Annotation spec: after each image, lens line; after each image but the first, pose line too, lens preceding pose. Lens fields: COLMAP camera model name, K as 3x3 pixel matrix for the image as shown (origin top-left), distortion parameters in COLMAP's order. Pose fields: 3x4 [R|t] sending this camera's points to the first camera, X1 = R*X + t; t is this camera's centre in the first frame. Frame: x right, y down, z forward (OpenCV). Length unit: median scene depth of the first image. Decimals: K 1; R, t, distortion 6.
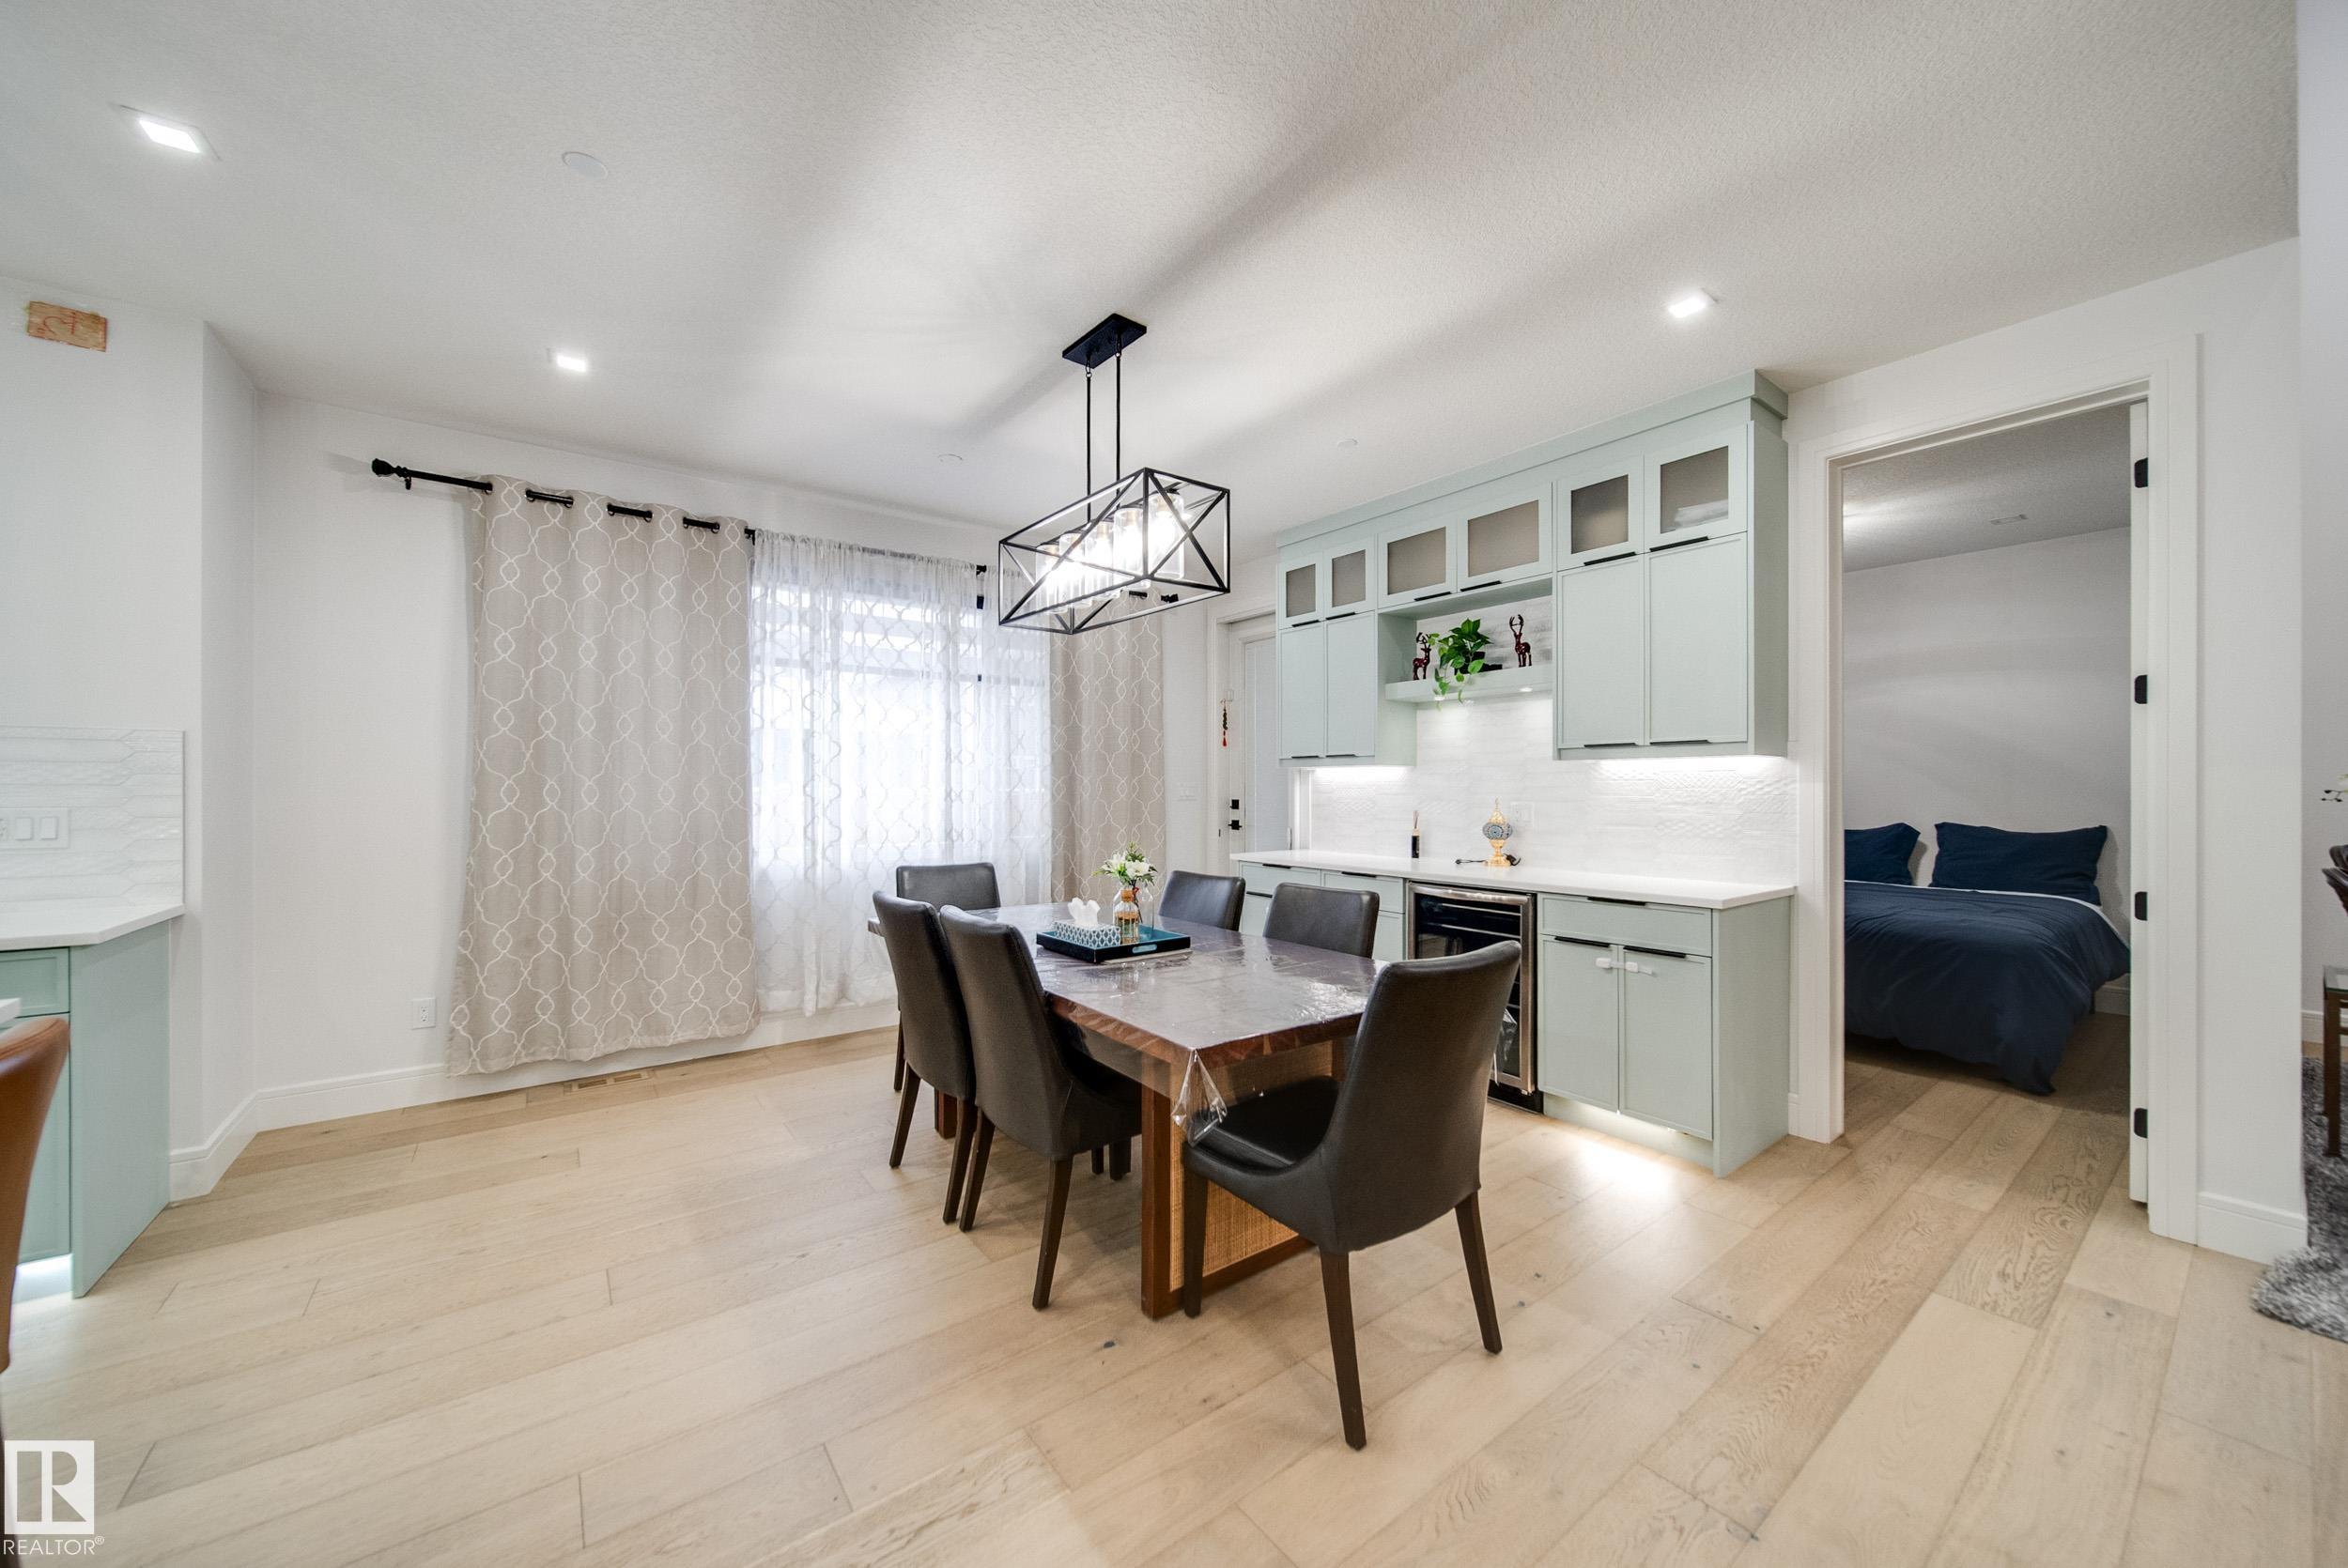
lens RADIAL K [[843.0, 0, 1189.7], [0, 843.0, 788.0], [0, 0, 1]] dist [0.000035, -0.001484]
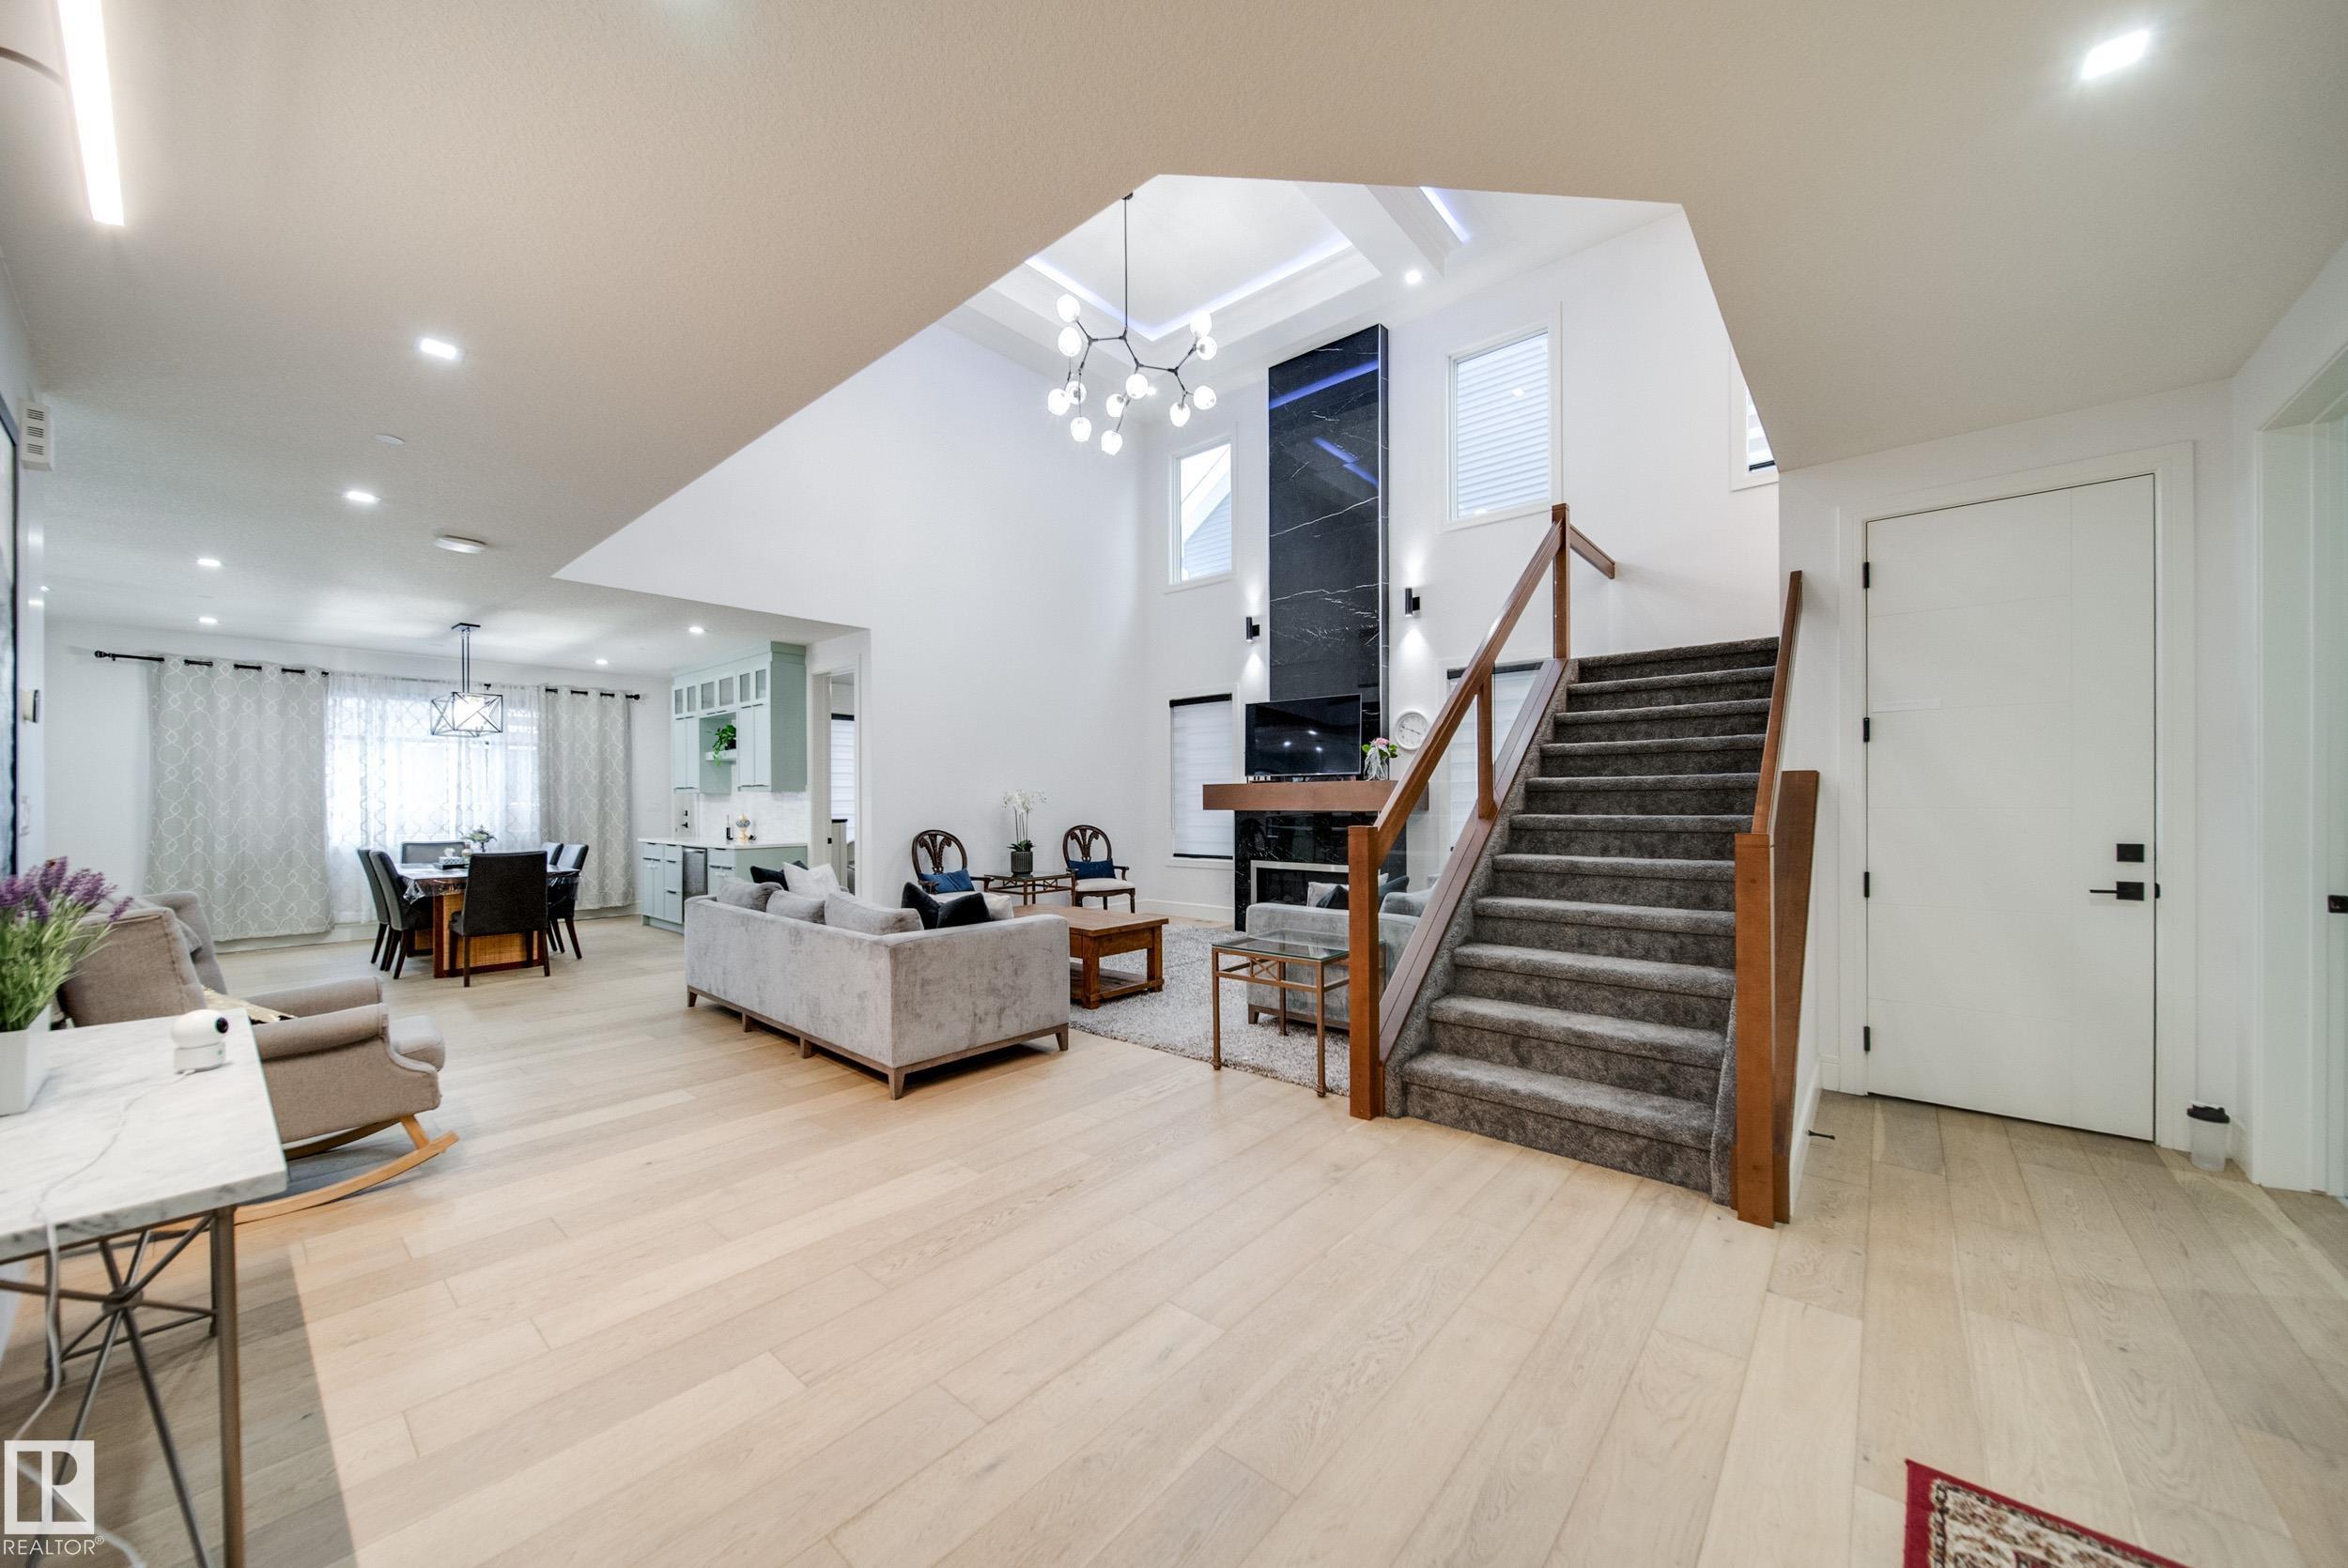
lens RADIAL K [[843.0, 0, 1191.9], [0, 843.0, 800.9], [0, 0, 1]] dist [0.000035, -0.001484]
pose [[0.977524, -0.004479, 0.210776, 1.049432], [0.004159, 0.999989, 0.001964, -0.006686], [-0.210783, -0.001044, 0.977532, -1.352381]]
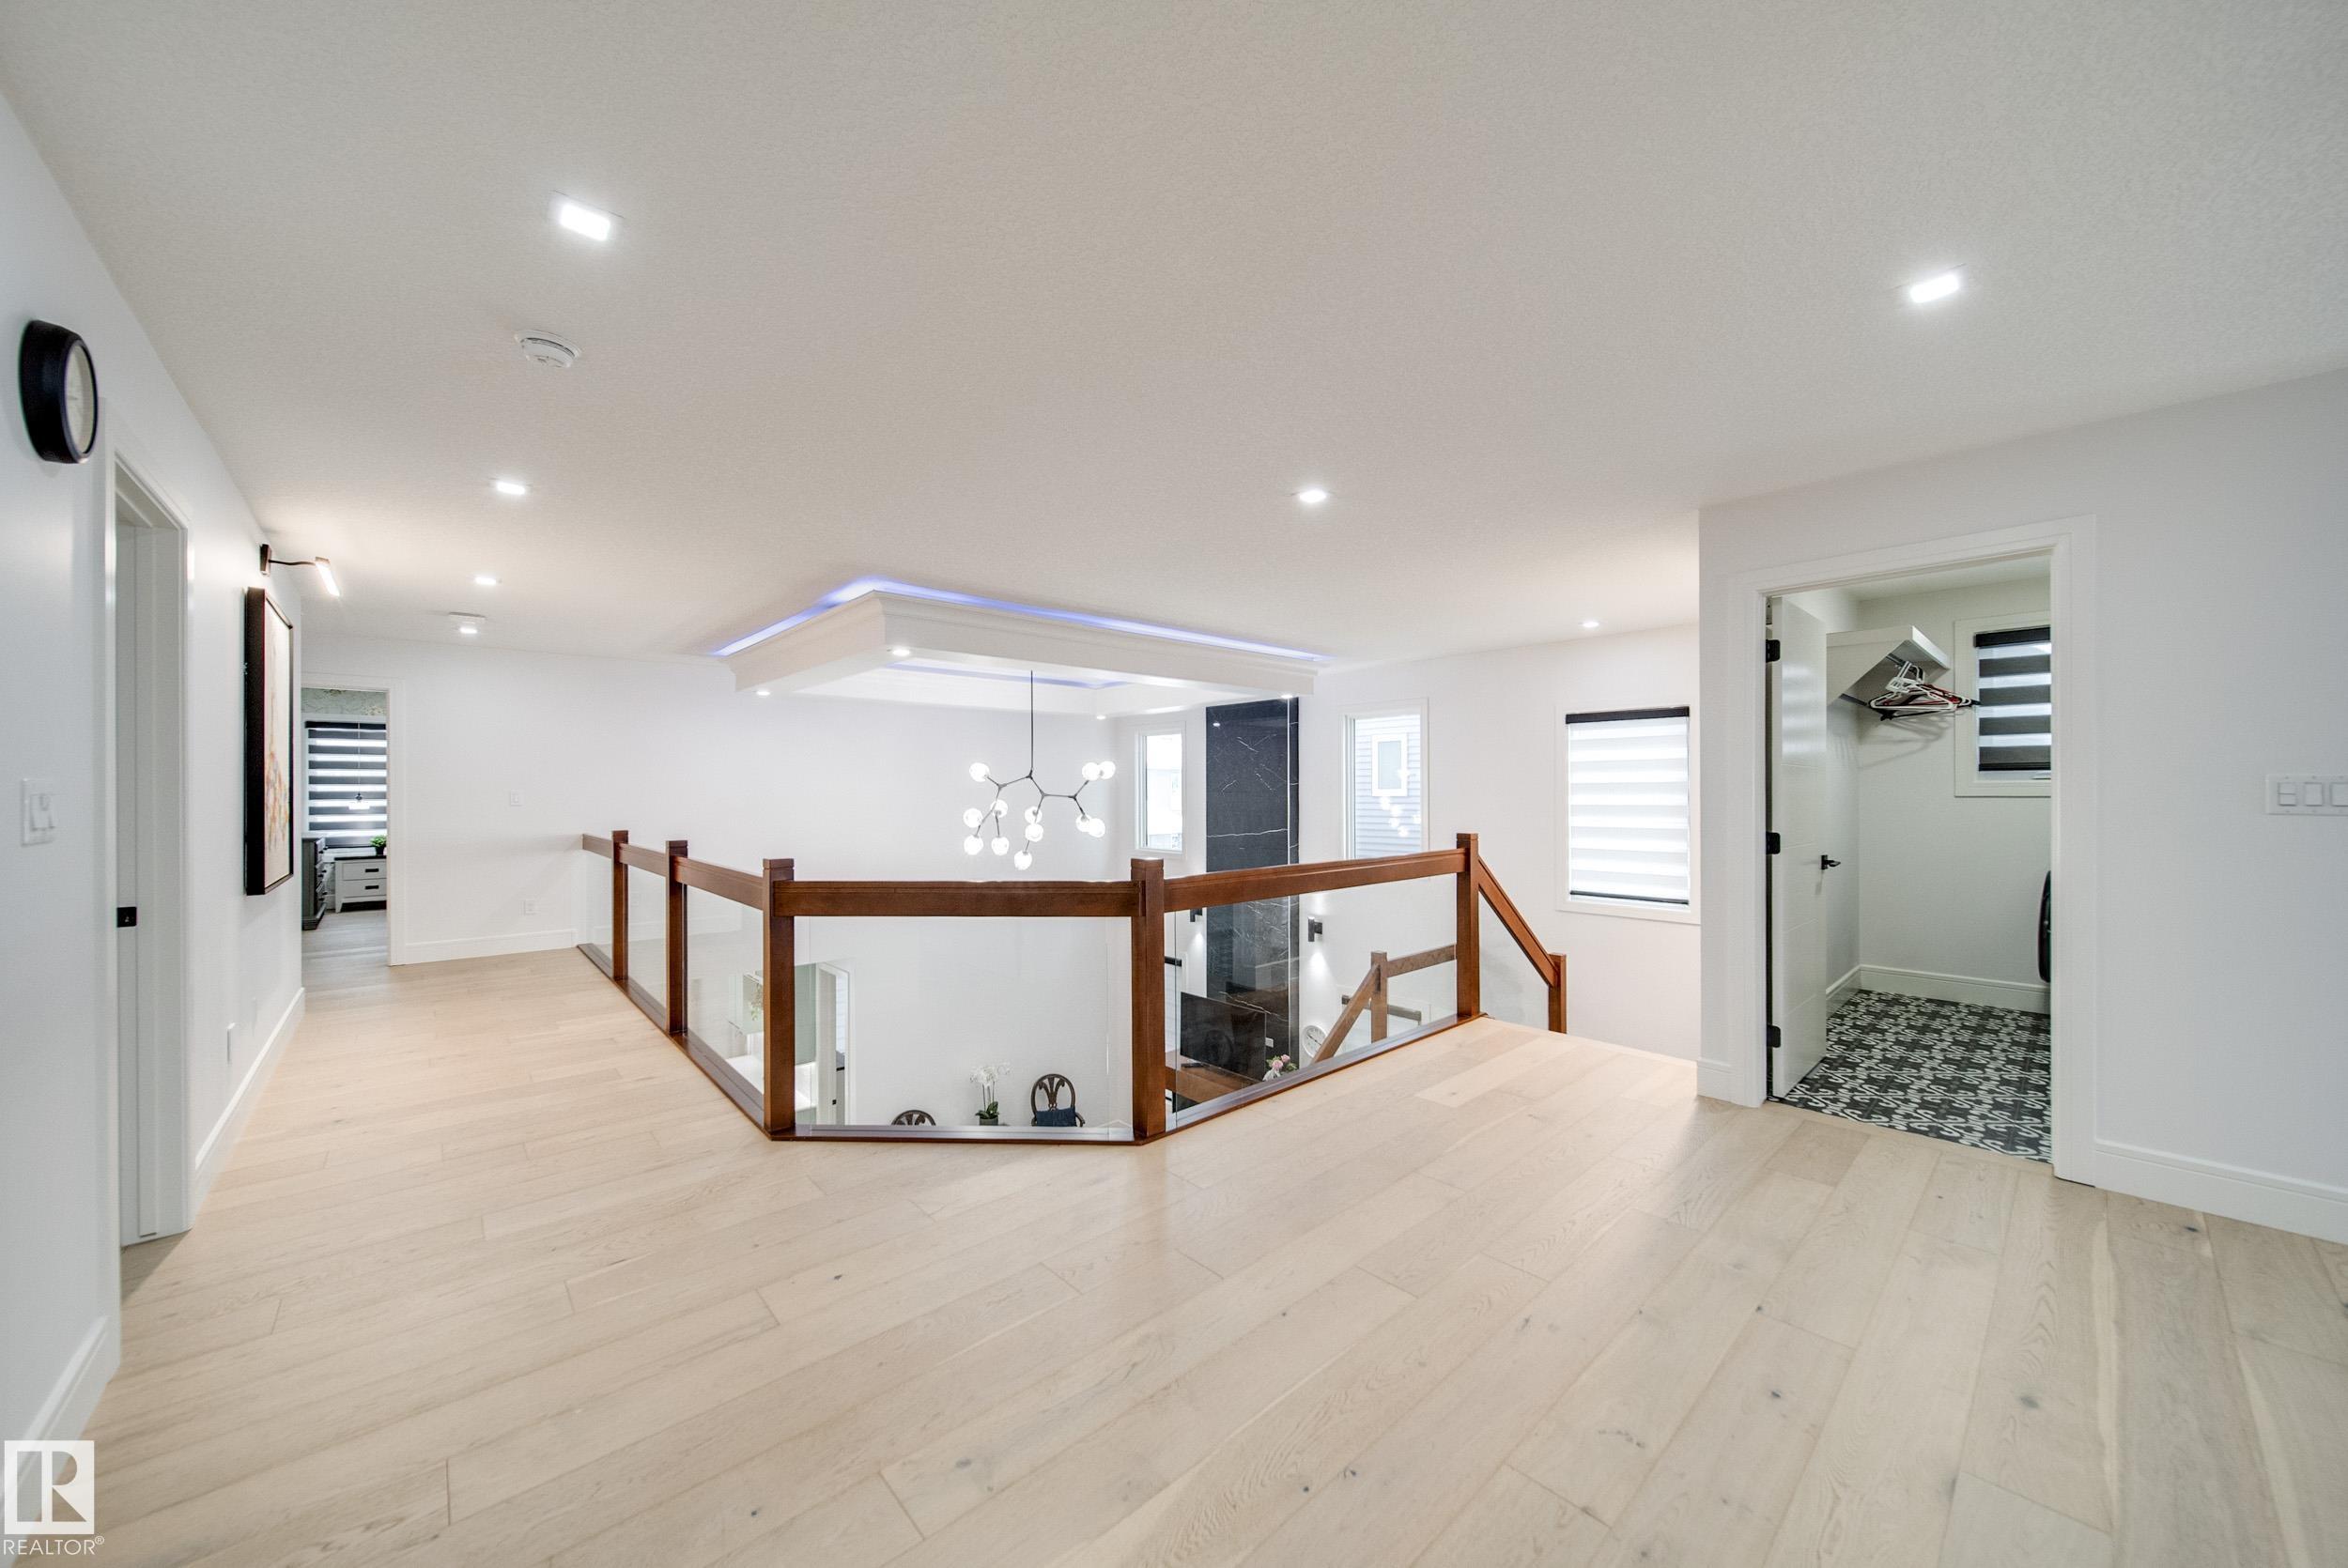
lens RADIAL K [[843.0, 0, 1191.8], [0, 843.0, 788.4], [0, 0, 1]] dist [0.000035, -0.001484]
pose [[0.996184, -0.003487, 0.087206, 1.446207], [0.003149, 0.999987, 0.004003, -0.825529], [-0.087218, -0.003713, 0.996182, -1.710321]]
